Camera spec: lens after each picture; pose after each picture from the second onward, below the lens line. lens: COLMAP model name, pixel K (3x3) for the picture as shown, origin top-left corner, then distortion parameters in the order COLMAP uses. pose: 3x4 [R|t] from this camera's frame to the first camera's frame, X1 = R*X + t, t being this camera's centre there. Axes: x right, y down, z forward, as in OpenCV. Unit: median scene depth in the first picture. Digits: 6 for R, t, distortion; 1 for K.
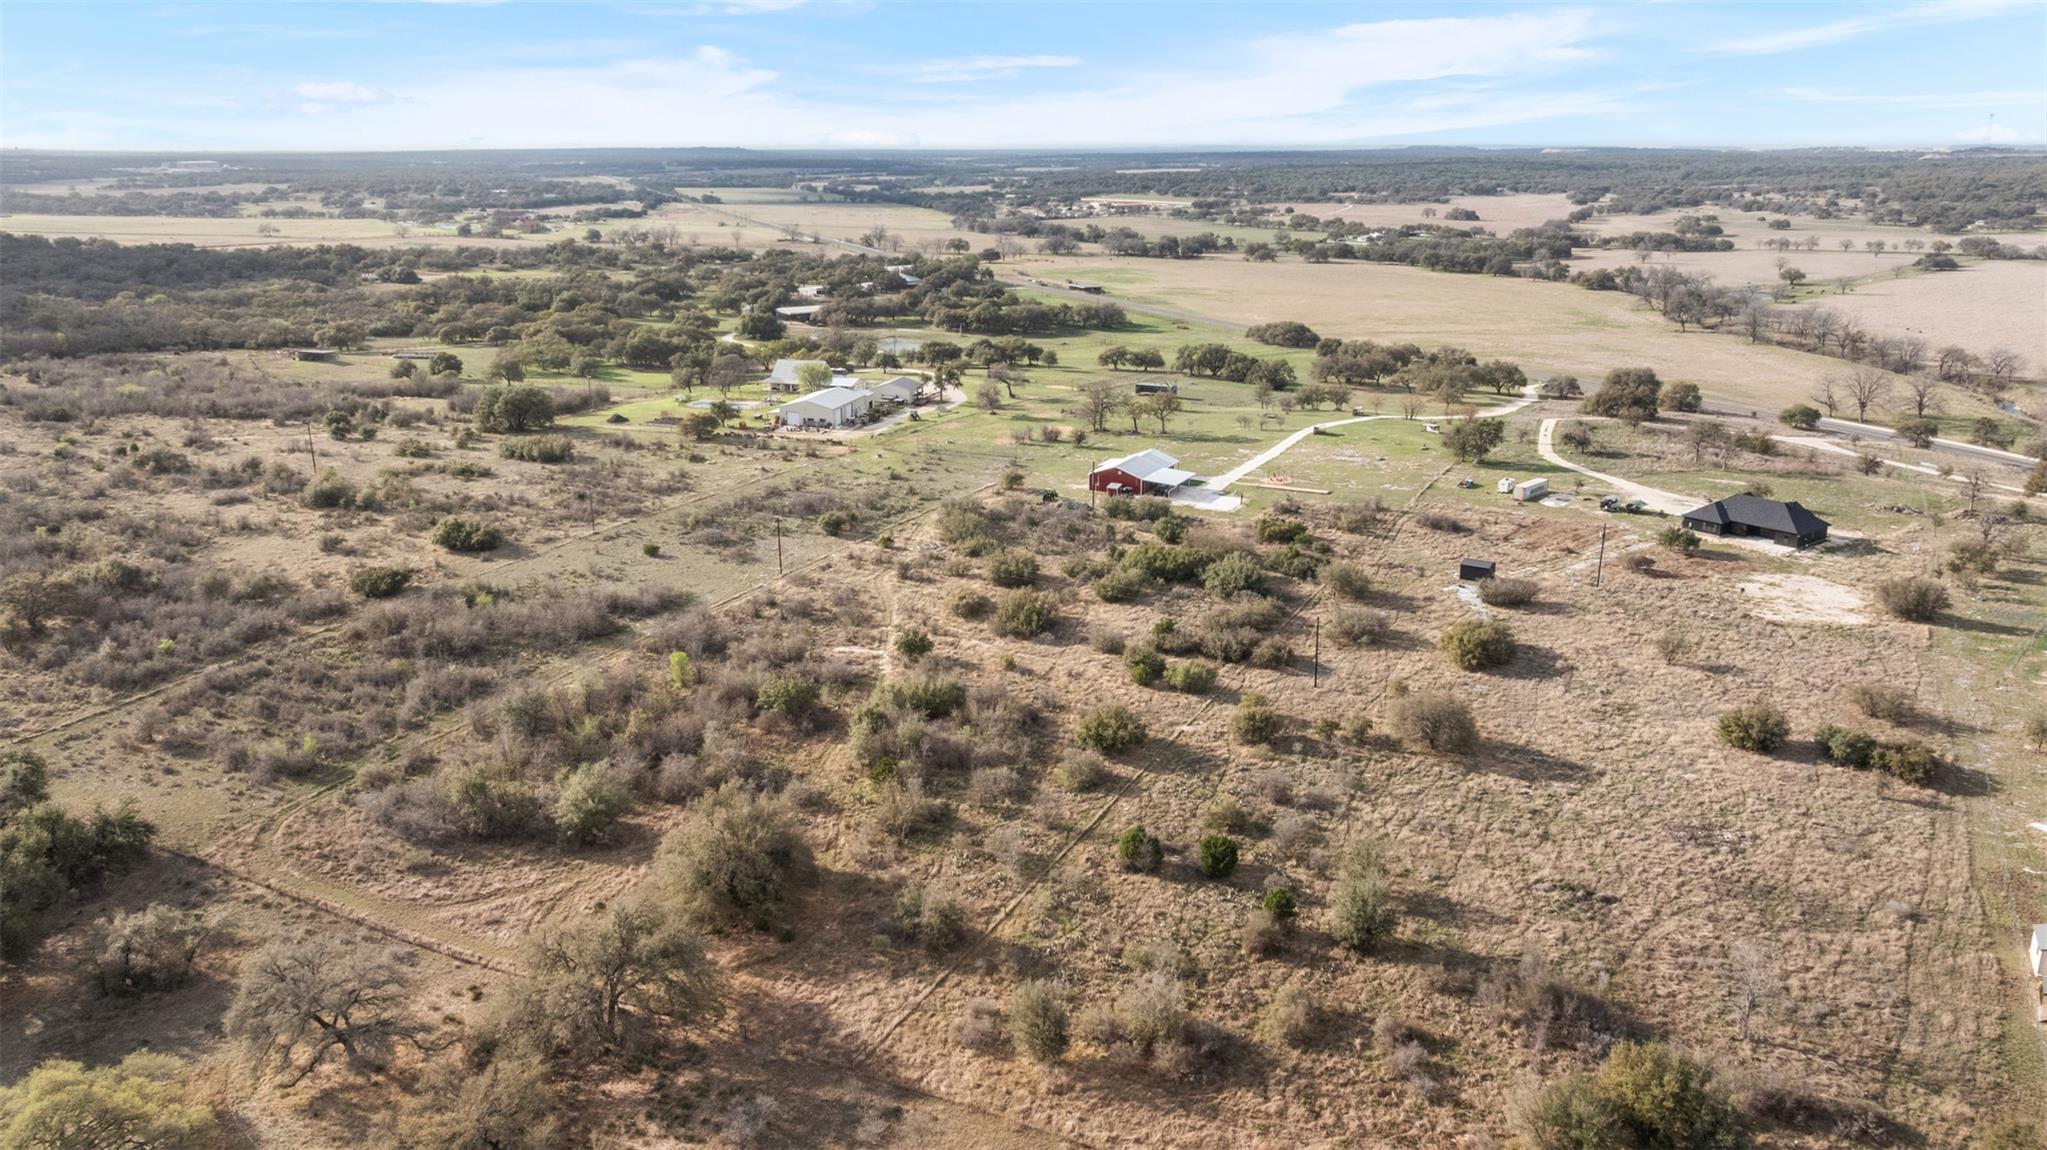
lens RADIAL K [[1426.9, 0, 1030.4], [0, 1426.9, 566.2], [0, 0, 1]] dist [-0.023899, 0.000809]
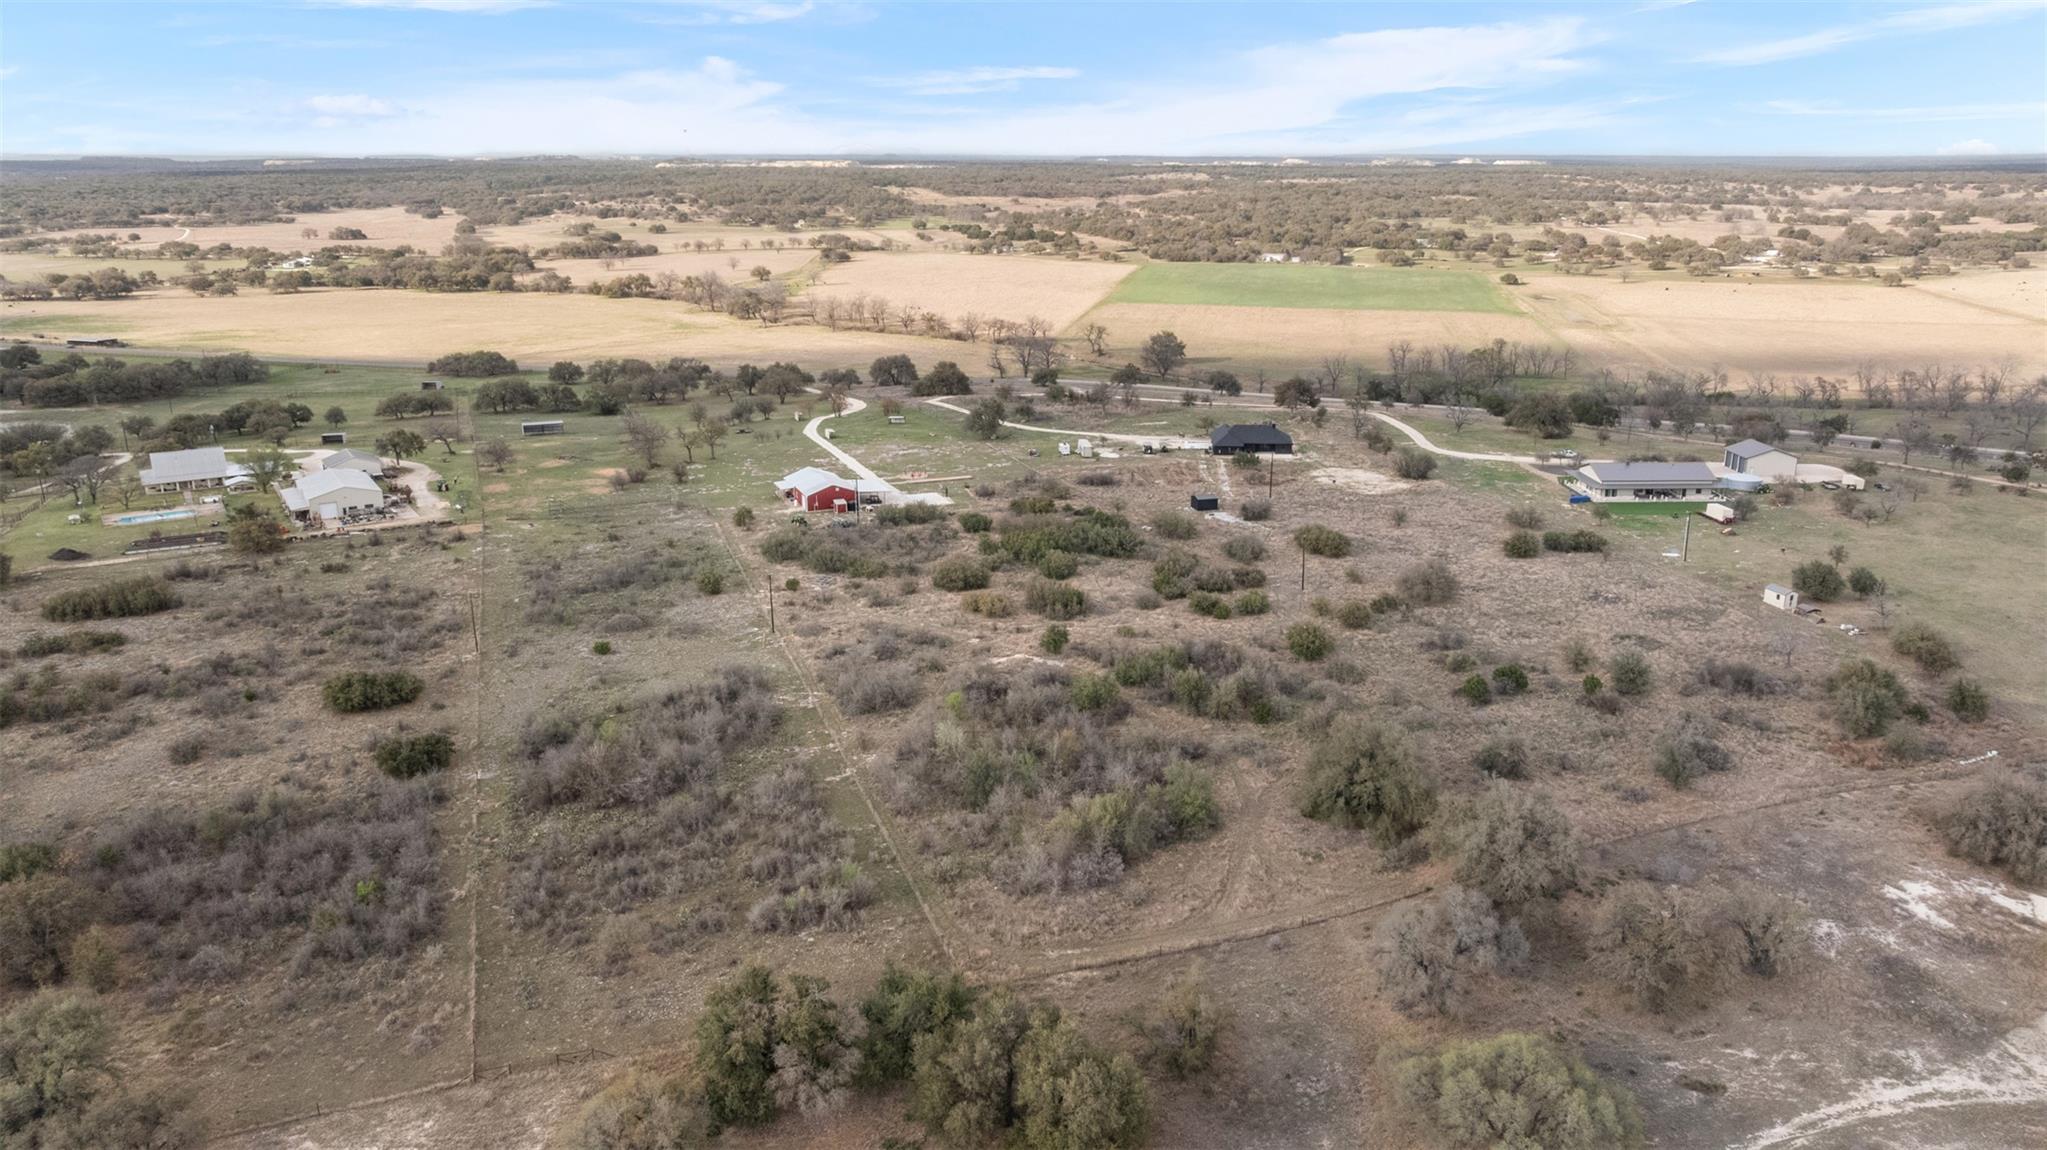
lens RADIAL K [[1426.9, 0, 1030.4], [0, 1426.9, 566.2], [0, 0, 1]] dist [-0.023899, 0.000809]
pose [[0.666831, -0.204019, 0.716738, -0.169391], [0.207970, 0.974529, 0.083910, -0.018852], [-0.715601, 0.093106, 0.692276, 0.044269]]
